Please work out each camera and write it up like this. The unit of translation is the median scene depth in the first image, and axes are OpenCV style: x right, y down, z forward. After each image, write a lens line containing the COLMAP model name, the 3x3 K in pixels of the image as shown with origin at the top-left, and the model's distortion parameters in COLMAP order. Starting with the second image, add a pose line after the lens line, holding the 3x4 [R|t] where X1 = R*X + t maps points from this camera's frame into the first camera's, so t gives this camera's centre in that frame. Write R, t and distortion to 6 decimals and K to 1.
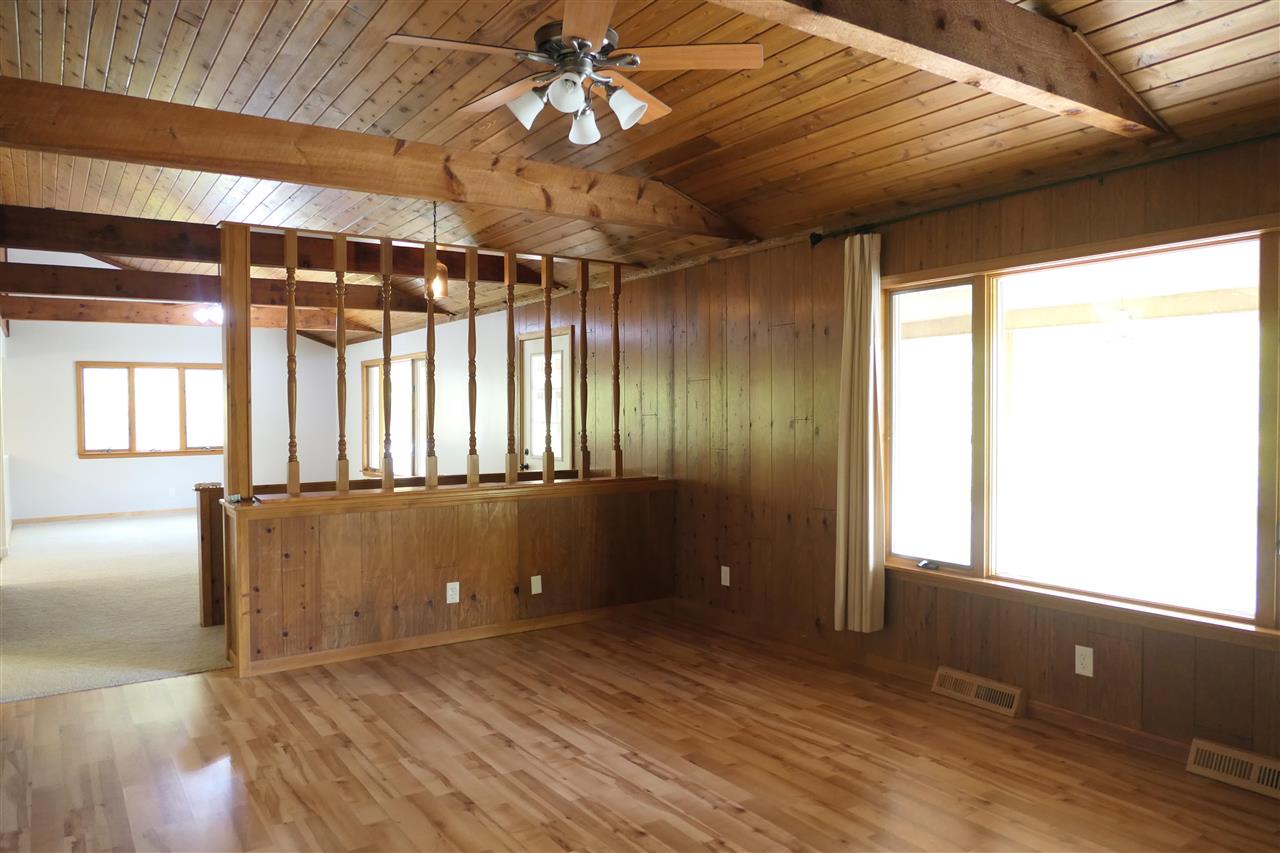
lens RADIAL K [[893.0, 0, 639.3], [0, 893.0, 425.4], [0, 0, 1]] dist [-0.013656, -0.002631]
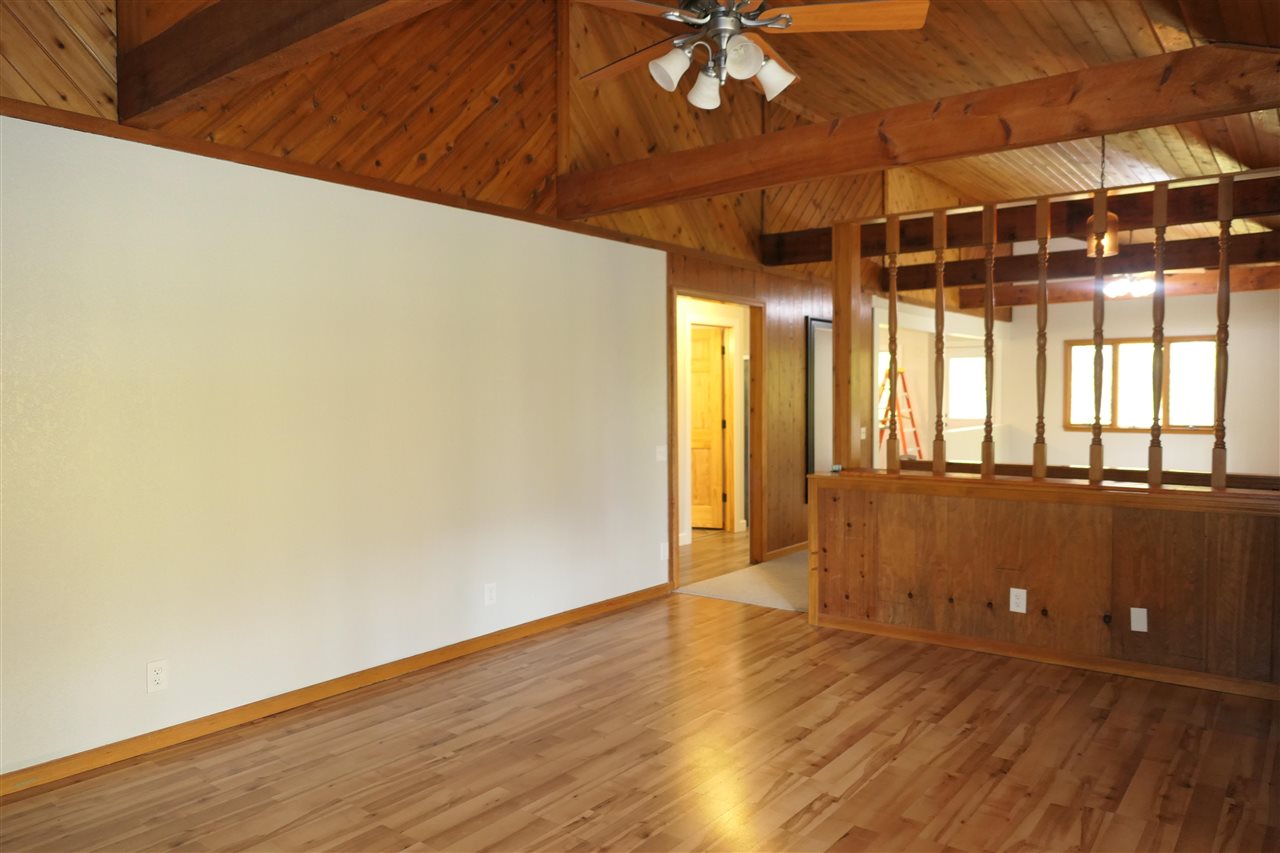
lens RADIAL K [[893.0, 0, 640.8], [0, 893.0, 425.4], [0, 0, 1]] dist [-0.013656, -0.002631]
pose [[0.319461, 0.042766, -0.946634, 0.553302], [-0.013060, 0.999085, 0.040728, -0.015452], [0.947509, -0.000648, 0.319727, 0.424133]]
